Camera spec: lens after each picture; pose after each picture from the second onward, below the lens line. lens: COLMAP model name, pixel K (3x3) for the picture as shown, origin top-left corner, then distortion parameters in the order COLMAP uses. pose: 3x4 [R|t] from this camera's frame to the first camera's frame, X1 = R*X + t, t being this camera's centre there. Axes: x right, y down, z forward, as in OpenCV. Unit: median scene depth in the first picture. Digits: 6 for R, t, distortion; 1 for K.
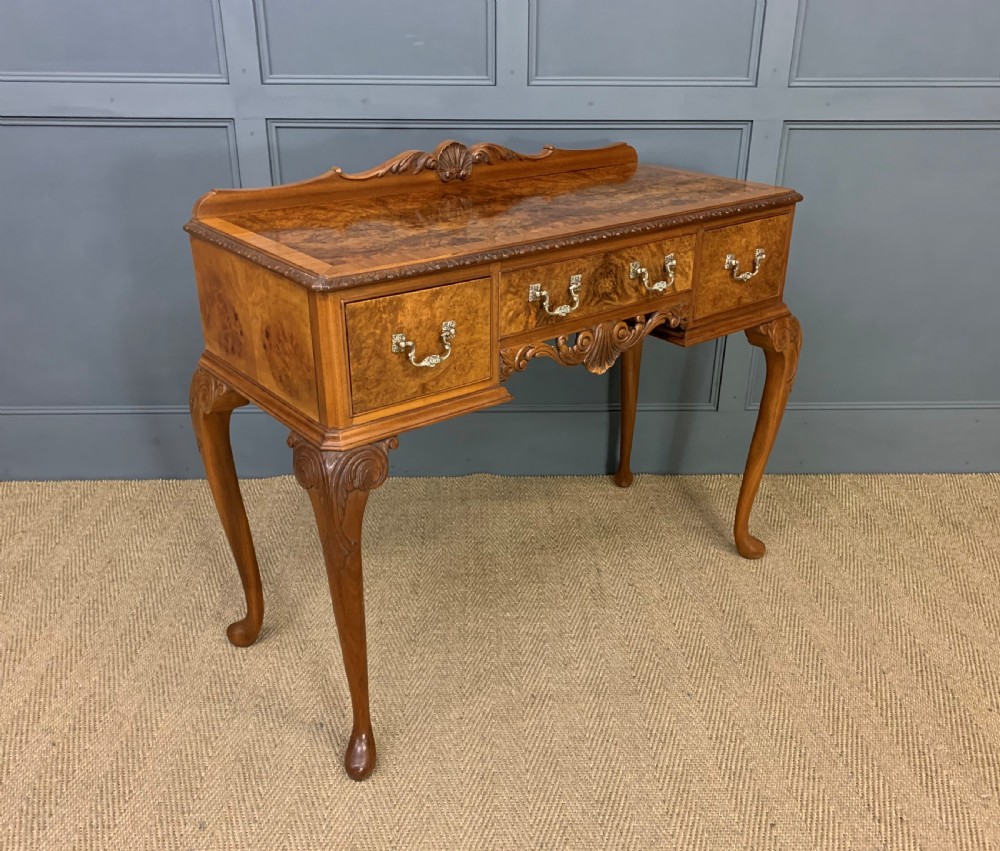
lens RADIAL K [[912.7, 0, 503.4], [0, 912.7, 428.6], [0, 0, 1]] dist [0.022155, 0.000796]
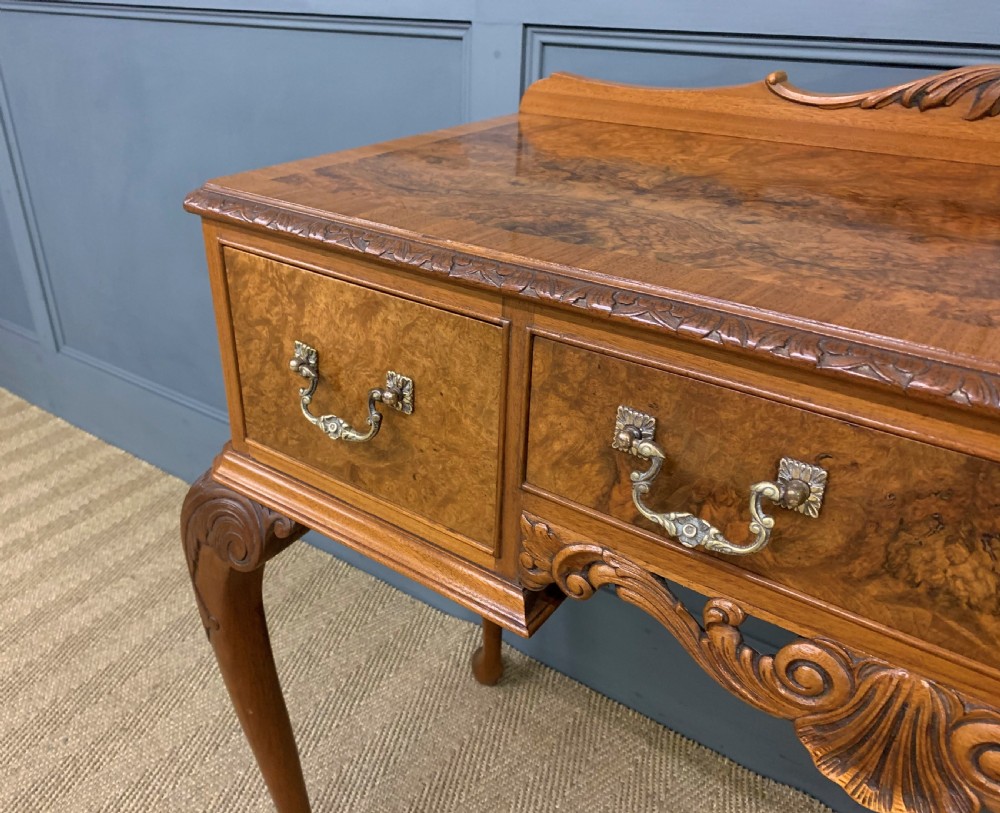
lens RADIAL K [[825.4, 0, 462.4], [0, 825.4, 401.5], [0, 0, 1]] dist [0.073265, -0.065673]
pose [[0.791763, 0.280374, -0.542681, 0.021909], [-0.261365, 0.958499, 0.113877, -0.215358], [0.552087, 0.051674, 0.832183, 0.713052]]
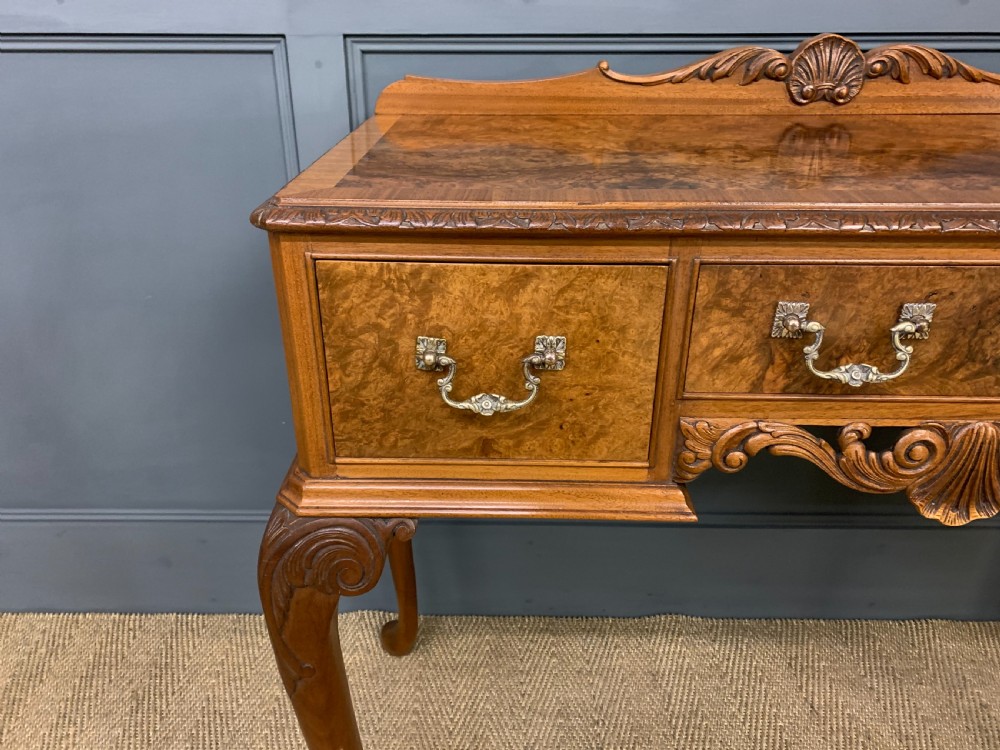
lens RADIAL K [[759.9, 0, 493.3], [0, 759.9, 370.8], [0, 0, 1]] dist [0.055016, -0.043578]
pose [[0.999056, 0.011463, -0.041896, -0.176409], [-0.010948, 0.999862, 0.012497, -0.173308], [0.042033, -0.012027, 0.999044, 0.643261]]
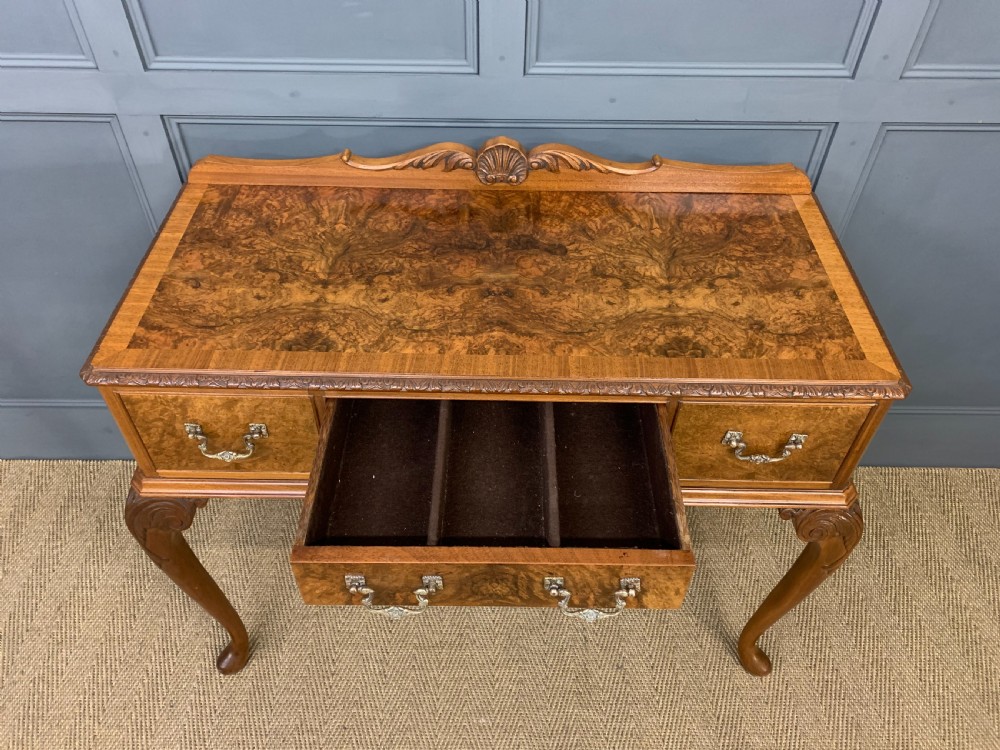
lens RADIAL K [[762.4, 0, 495.7], [0, 762.4, 372.1], [0, 0, 1]] dist [0.037517, -0.015362]
pose [[0.999451, 0.026633, -0.019692, 0.025888], [-0.017935, 0.934972, 0.354268, -0.430103], [0.027847, -0.353721, 0.934936, 0.429888]]
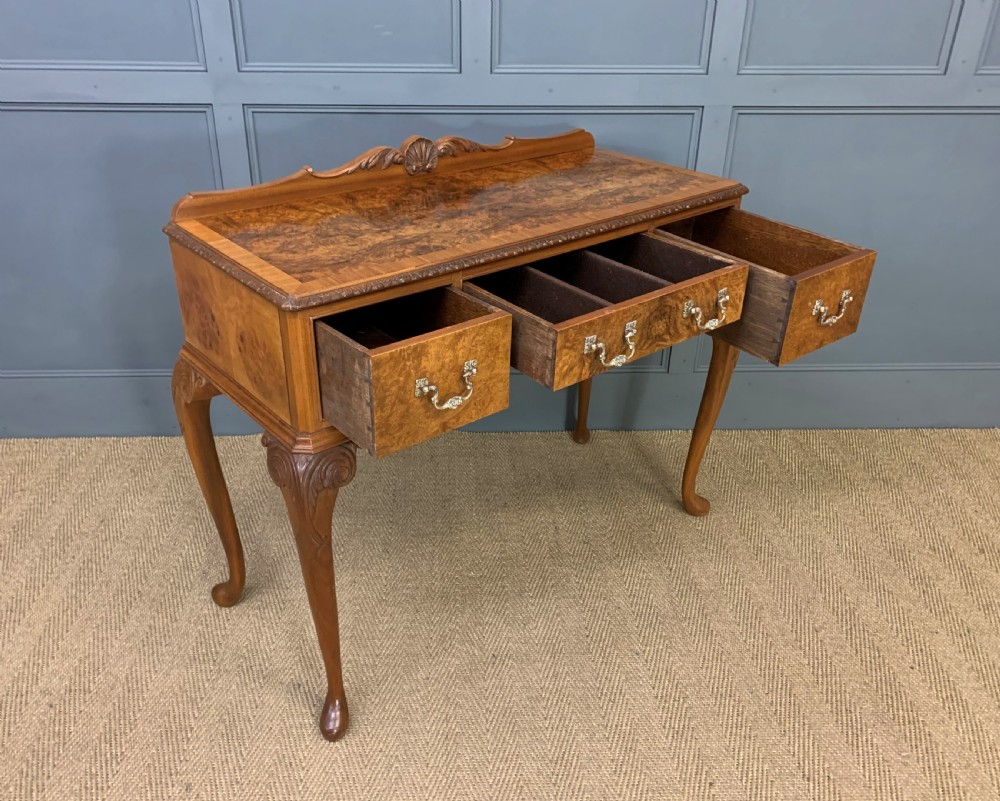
lens RADIAL K [[843.3, 0, 483.0], [0, 843.3, 381.8], [0, 0, 1]] dist [0.026538, -0.006499]
pose [[0.999967, -0.000451, 0.008132, 0.010555], [0.000062, 0.998862, 0.047693, -0.076946], [-0.008144, -0.047691, 0.998829, 0.010829]]
